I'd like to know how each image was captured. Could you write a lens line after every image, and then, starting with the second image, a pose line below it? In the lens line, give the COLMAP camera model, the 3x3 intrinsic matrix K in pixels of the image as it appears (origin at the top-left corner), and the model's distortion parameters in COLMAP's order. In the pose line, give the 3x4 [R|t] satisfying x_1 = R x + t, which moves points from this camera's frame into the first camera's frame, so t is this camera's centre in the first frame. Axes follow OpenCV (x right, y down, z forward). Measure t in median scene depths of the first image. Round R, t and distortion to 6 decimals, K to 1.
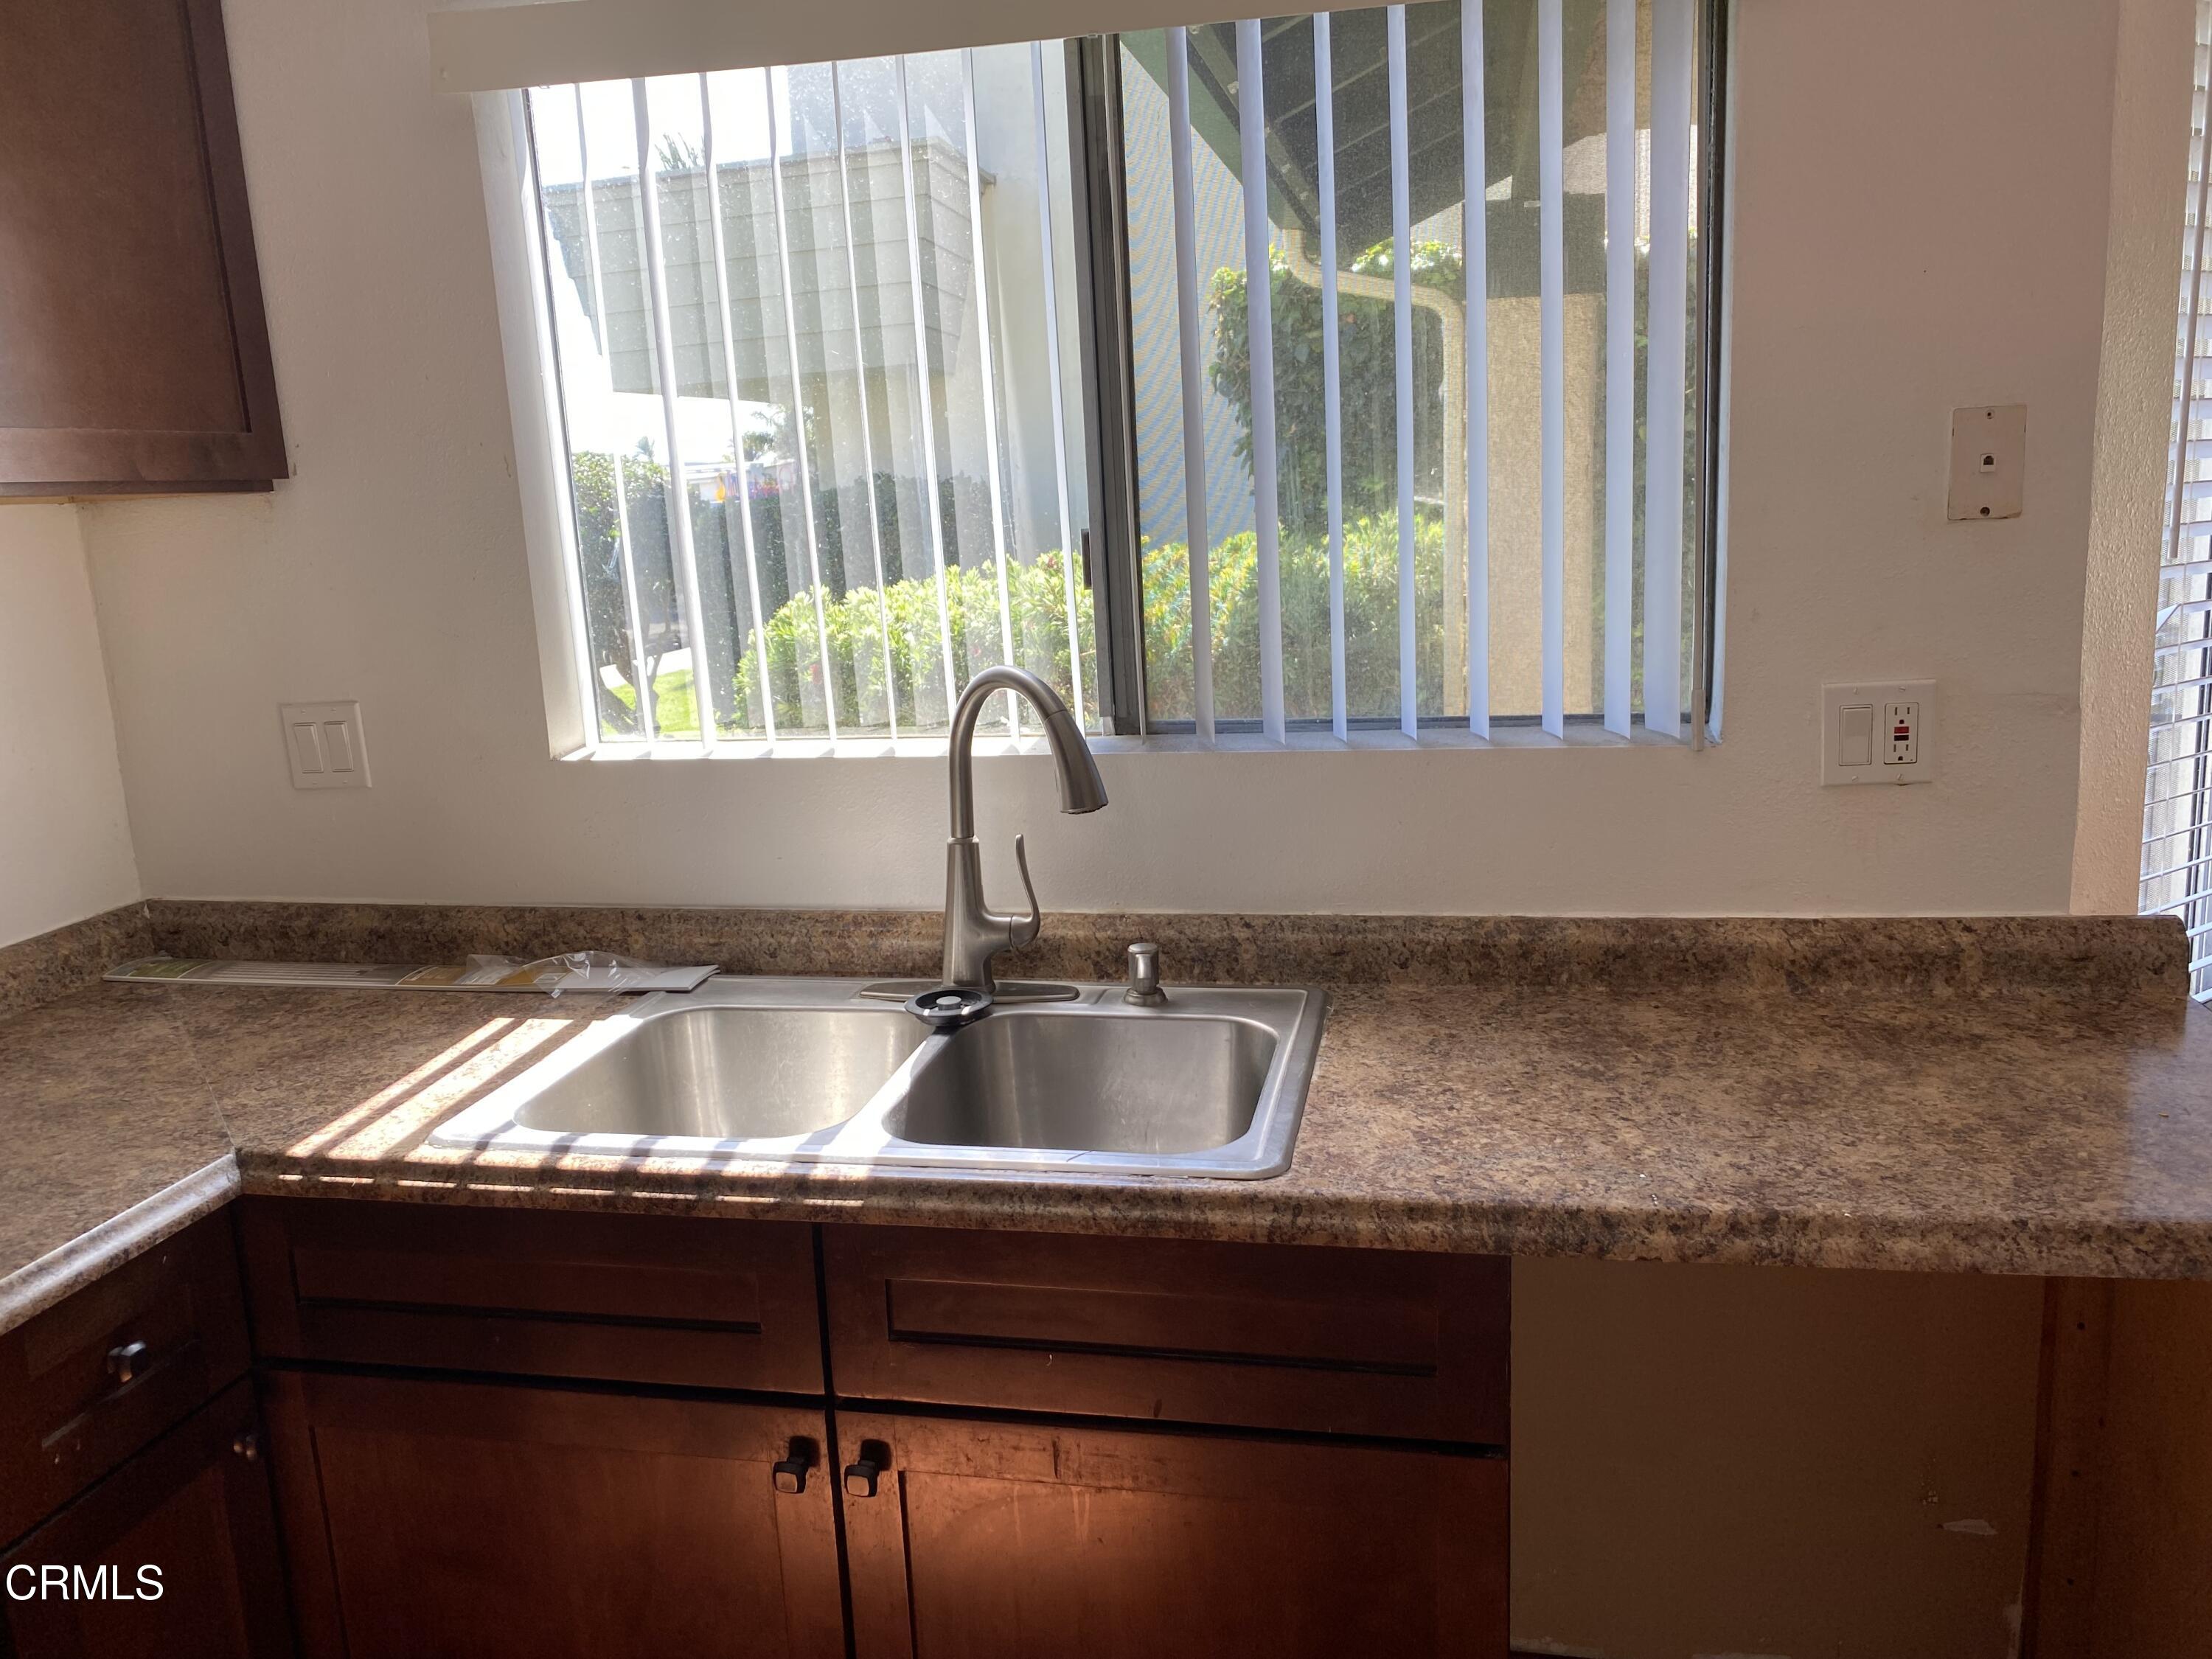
lens RADIAL K [[1687.3, 0, 1118.3], [0, 1687.3, 829.3], [0, 0, 1]] dist [0.021420, -0.032667]
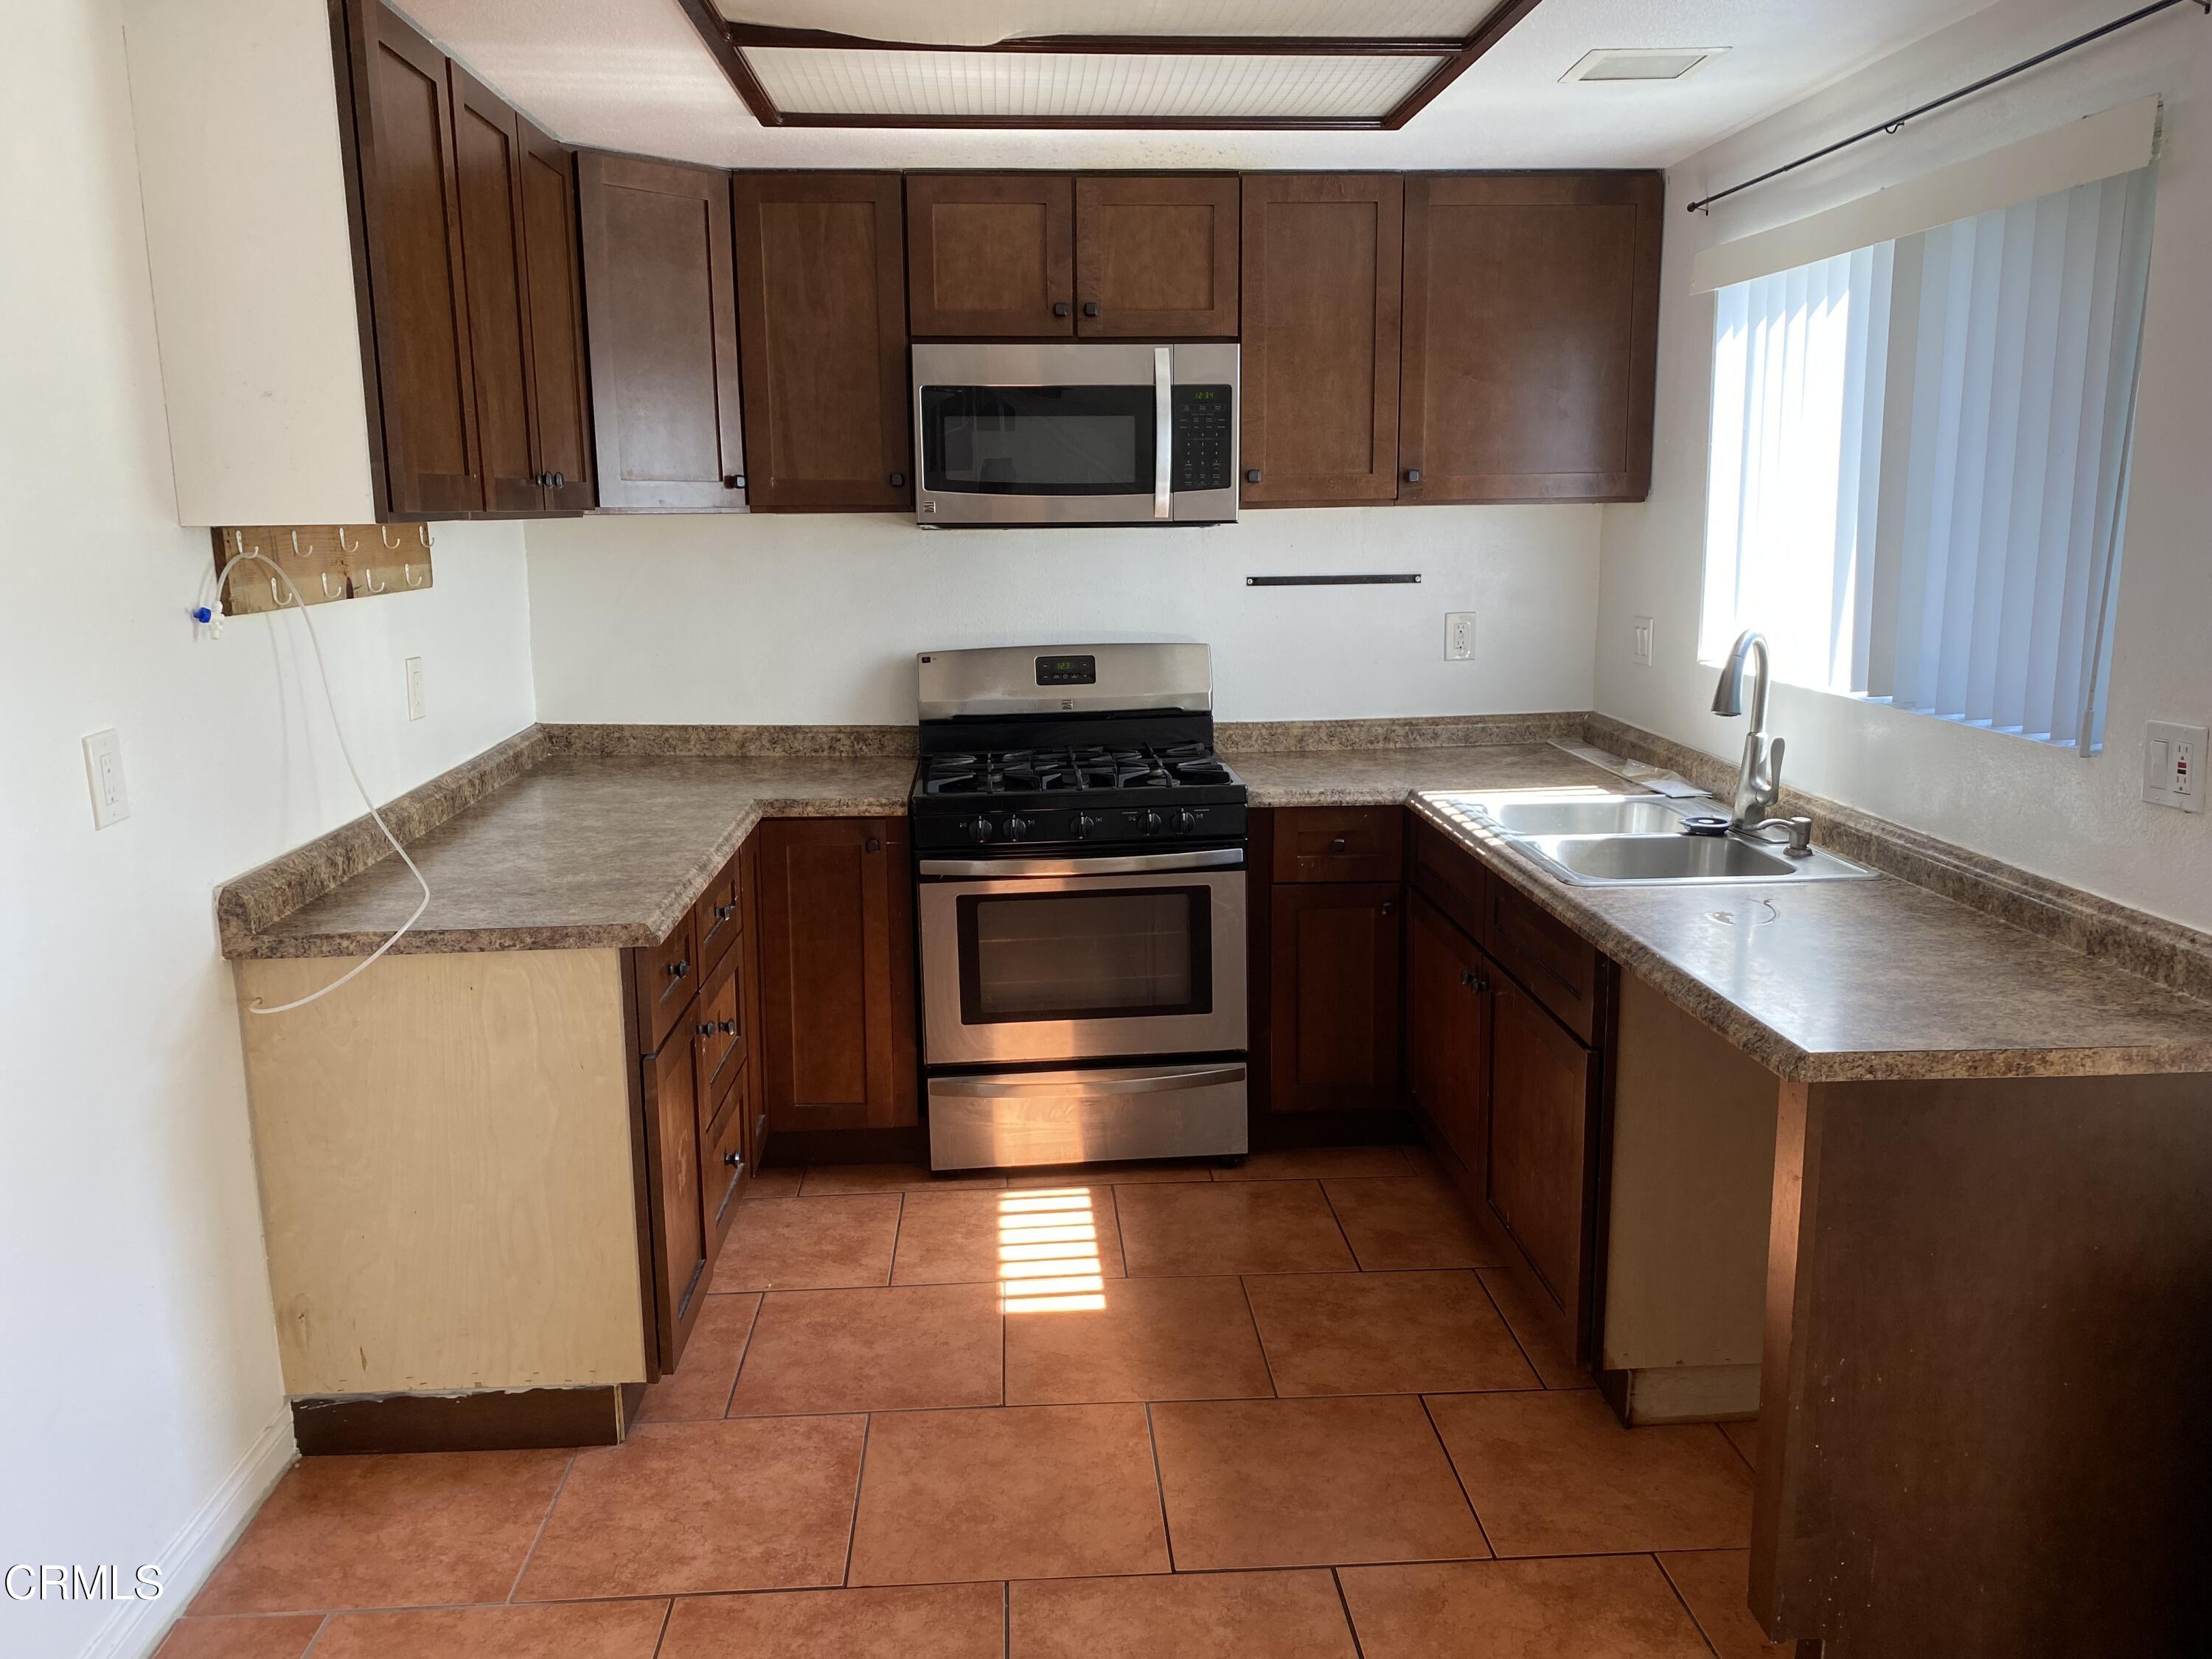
lens RADIAL K [[1687.3, 0, 1098.0], [0, 1687.3, 832.5], [0, 0, 1]] dist [0.021420, -0.032667]
pose [[0.256589, 0.226756, -0.939544, 1.390320], [-0.194798, 0.964274, 0.179525, -0.077239], [0.946687, 0.136957, 0.291594, -0.084452]]
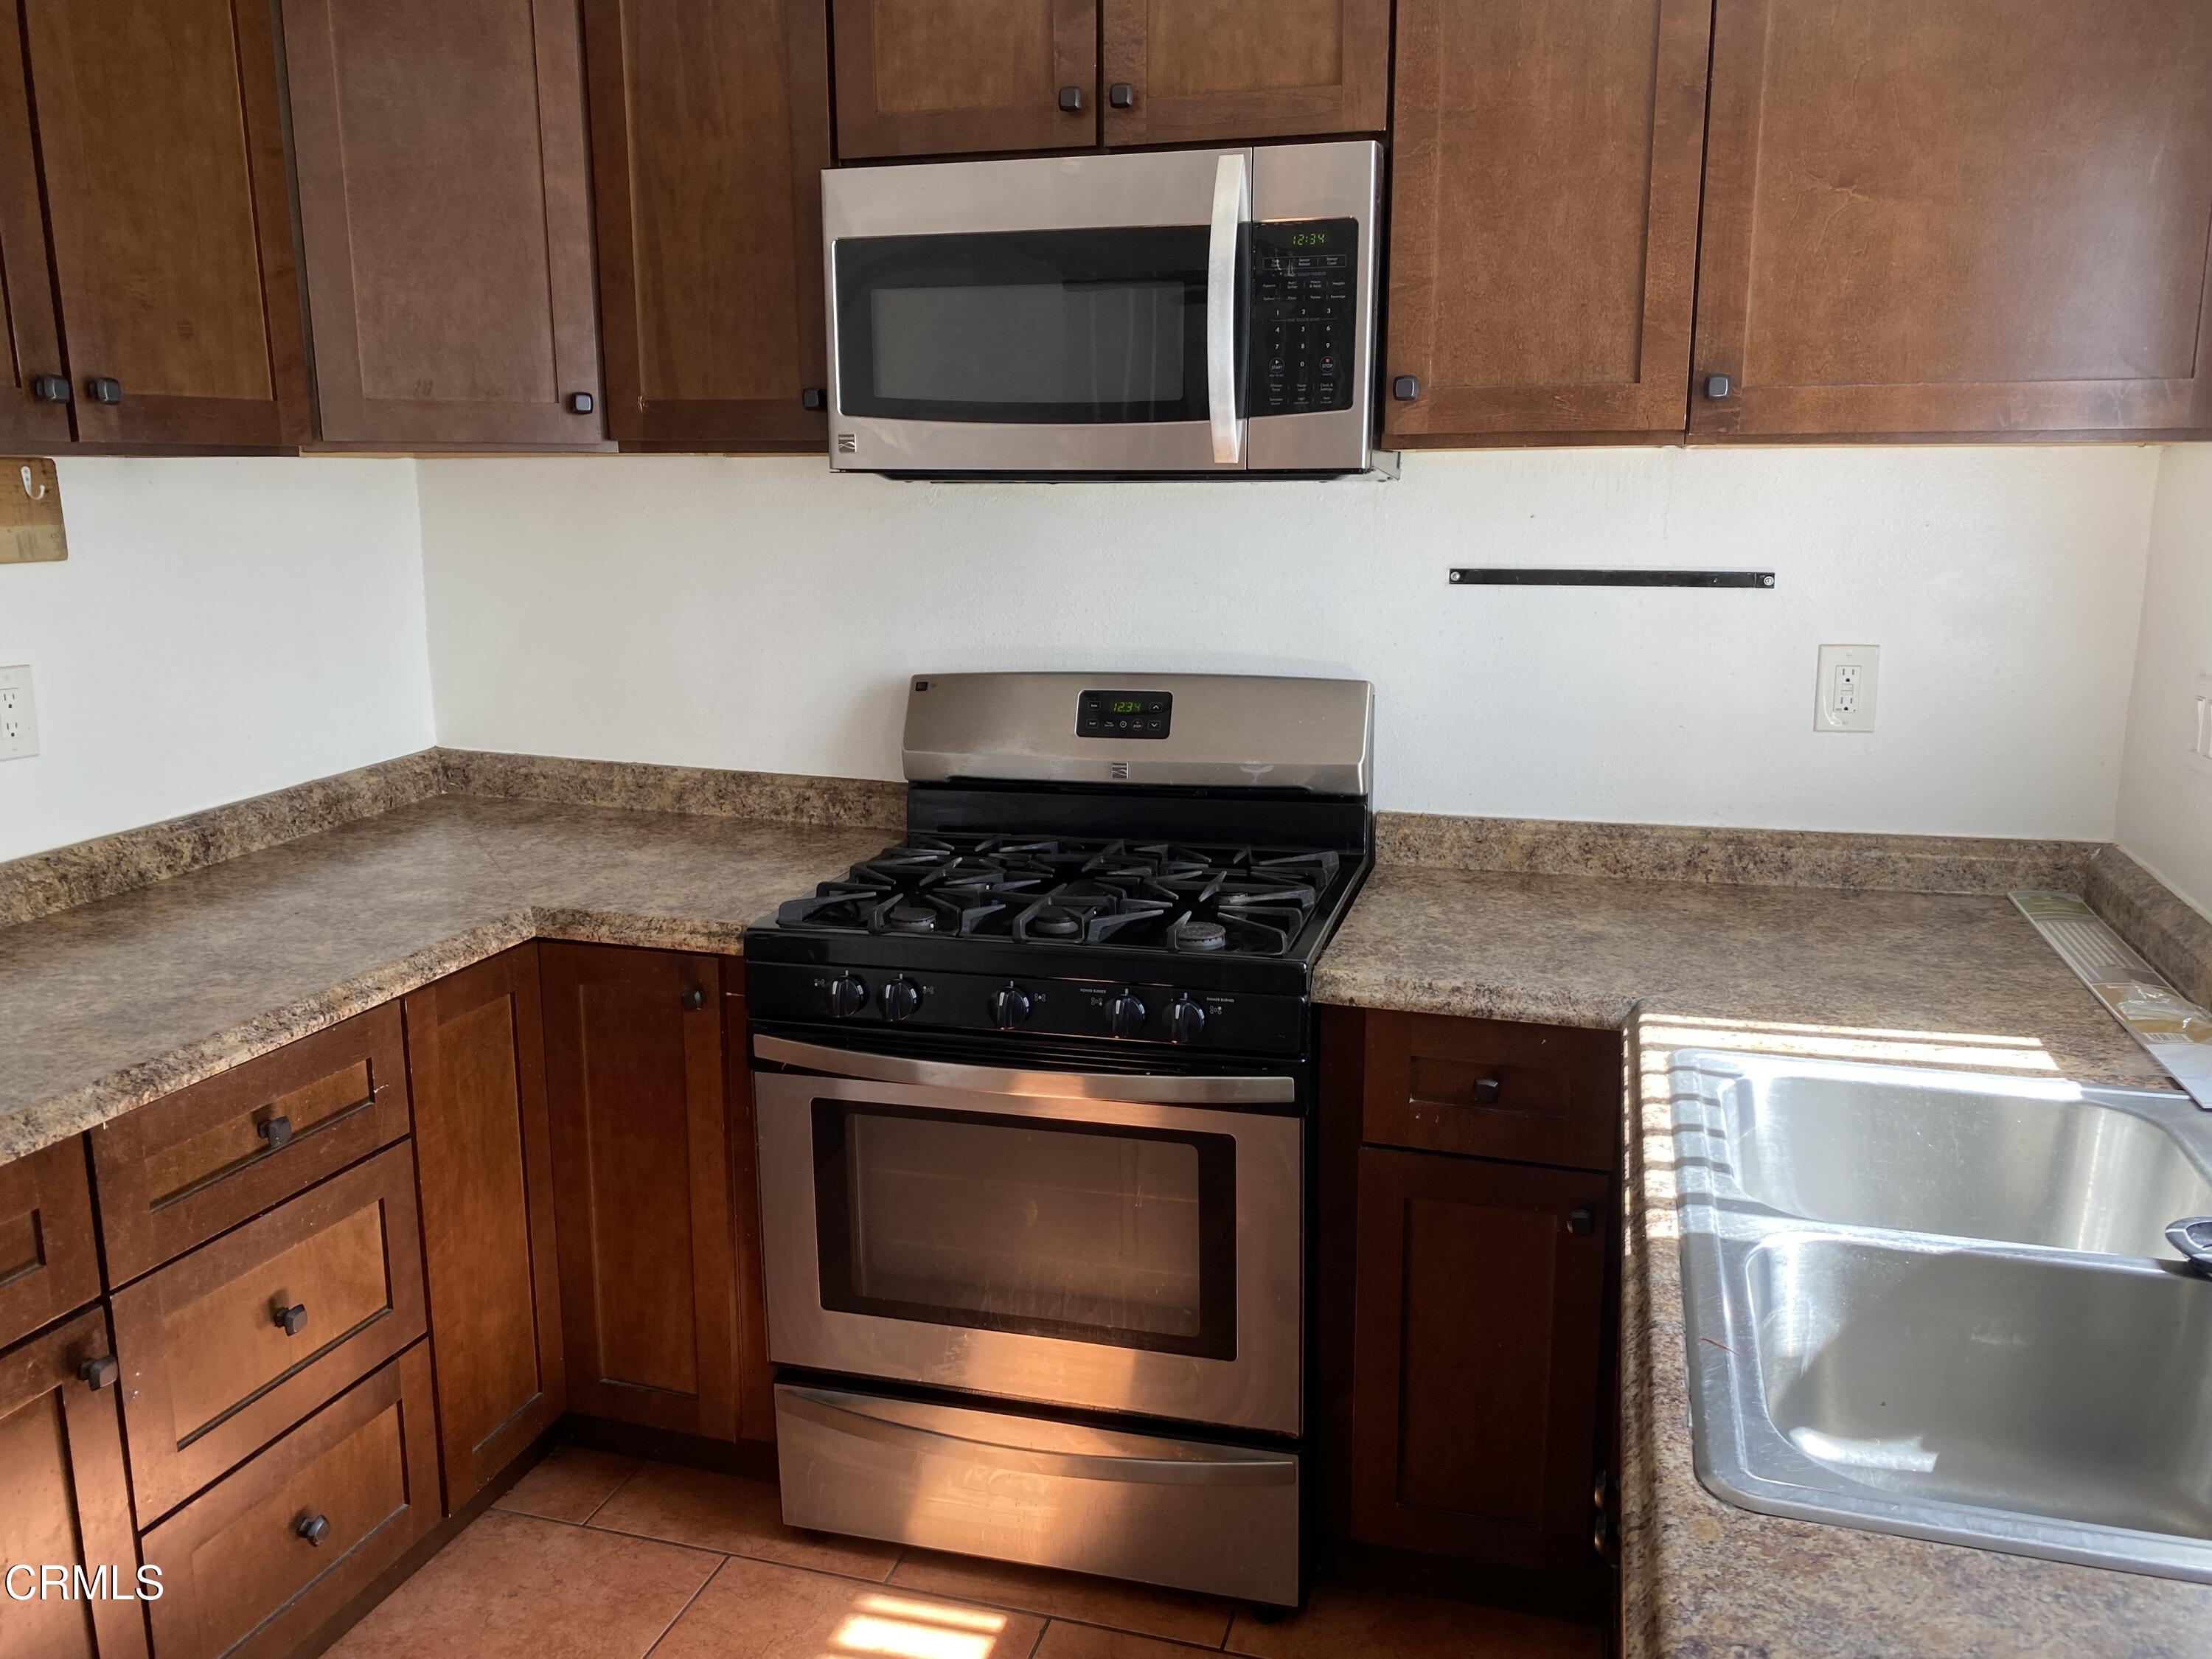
lens RADIAL K [[1687.3, 0, 1107.1], [0, 1687.3, 818.6], [0, 0, 1]] dist [0.021420, -0.032667]
pose [[-0.086364, 0.246056, -0.965400, 0.557759], [-0.192244, 0.946693, 0.258486, -0.147755], [0.977539, 0.207917, -0.034458, 0.561049]]
